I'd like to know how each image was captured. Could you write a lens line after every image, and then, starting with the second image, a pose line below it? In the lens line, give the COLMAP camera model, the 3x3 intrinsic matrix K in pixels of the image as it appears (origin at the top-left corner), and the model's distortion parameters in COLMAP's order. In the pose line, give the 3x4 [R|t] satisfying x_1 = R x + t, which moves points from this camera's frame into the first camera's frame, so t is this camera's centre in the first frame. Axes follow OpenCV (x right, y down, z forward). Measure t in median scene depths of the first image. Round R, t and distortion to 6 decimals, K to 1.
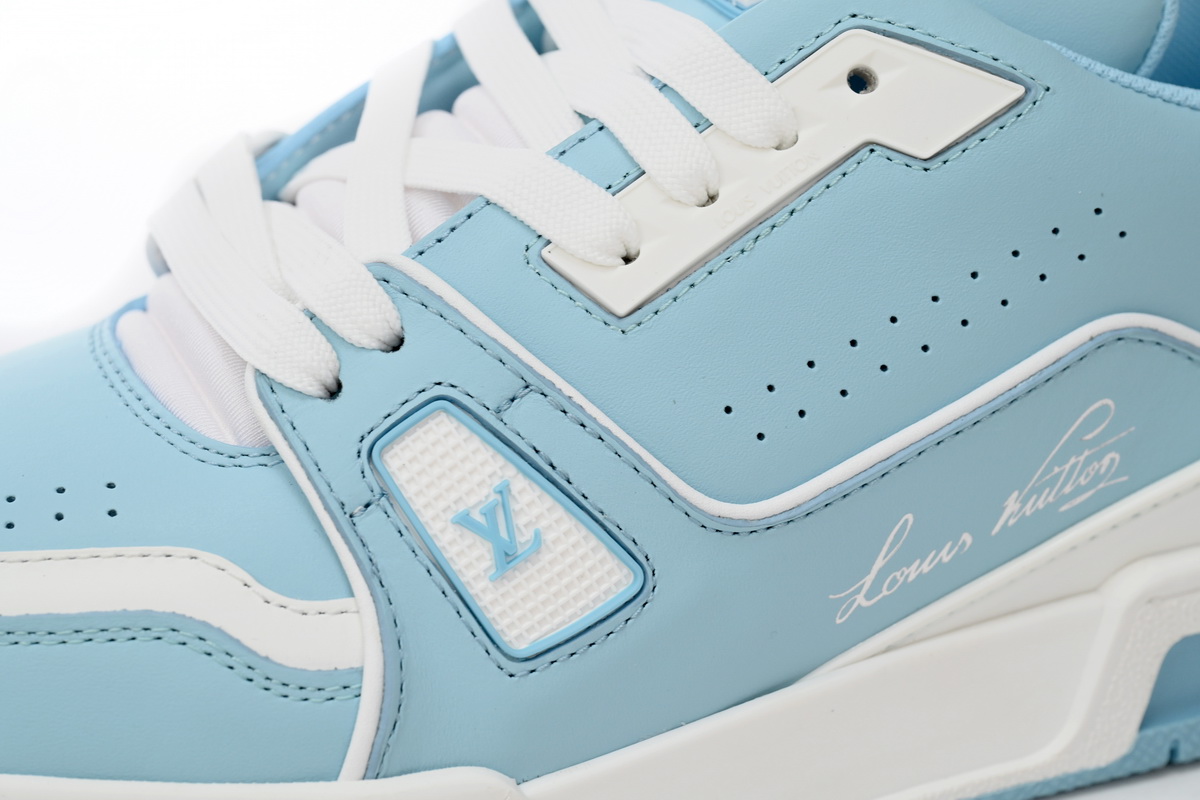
lens RADIAL K [[3145.4, 0, 603.2], [0, 3145.4, 405.3], [0, 0, 1]] dist [0.006355, 0.000000]
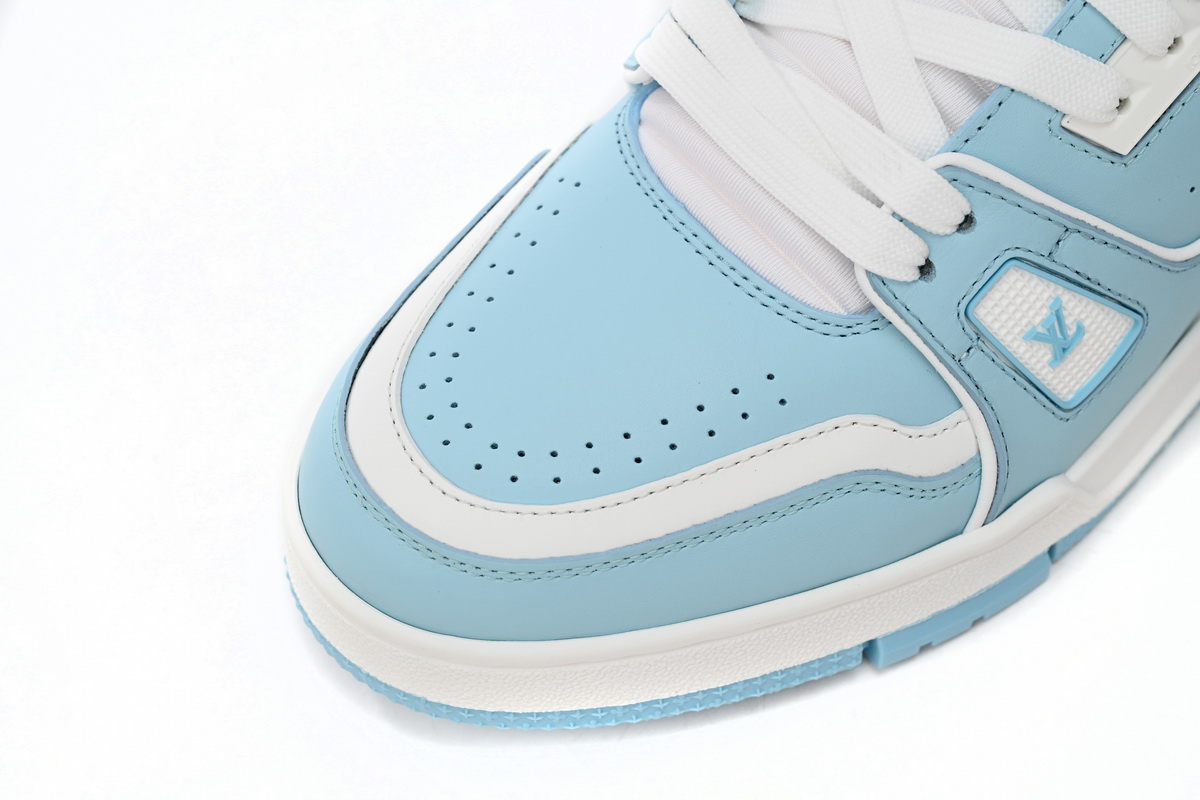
lens RADIAL K [[2556.4, 0, 602.6], [0, 2556.4, 402.2], [0, 0, 1]] dist [0.003403, 0.000000]
pose [[0.945942, -0.272170, 0.176403, -0.406948], [0.127063, 0.811393, 0.570523, -0.568916], [-0.298411, -0.517267, 0.802113, 0.175503]]
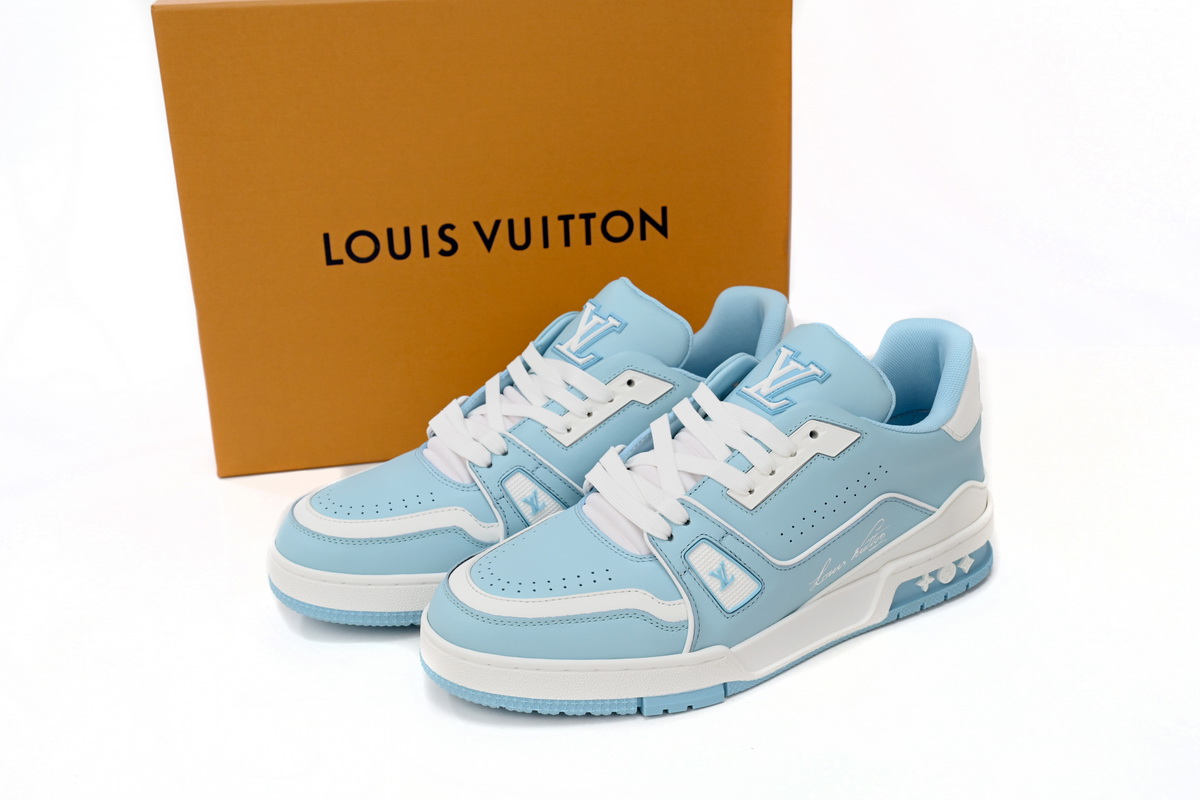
lens RADIAL K [[1364.6, 0, 600.1], [0, 1364.6, 407.6], [0, 0, 1]] dist [0.058575, 0.000000]
pose [[0.991829, -0.056924, 0.114174, -0.320717], [0.052955, 0.997892, 0.037503, -0.203956], [-0.116068, -0.031151, 0.992753, -0.452051]]
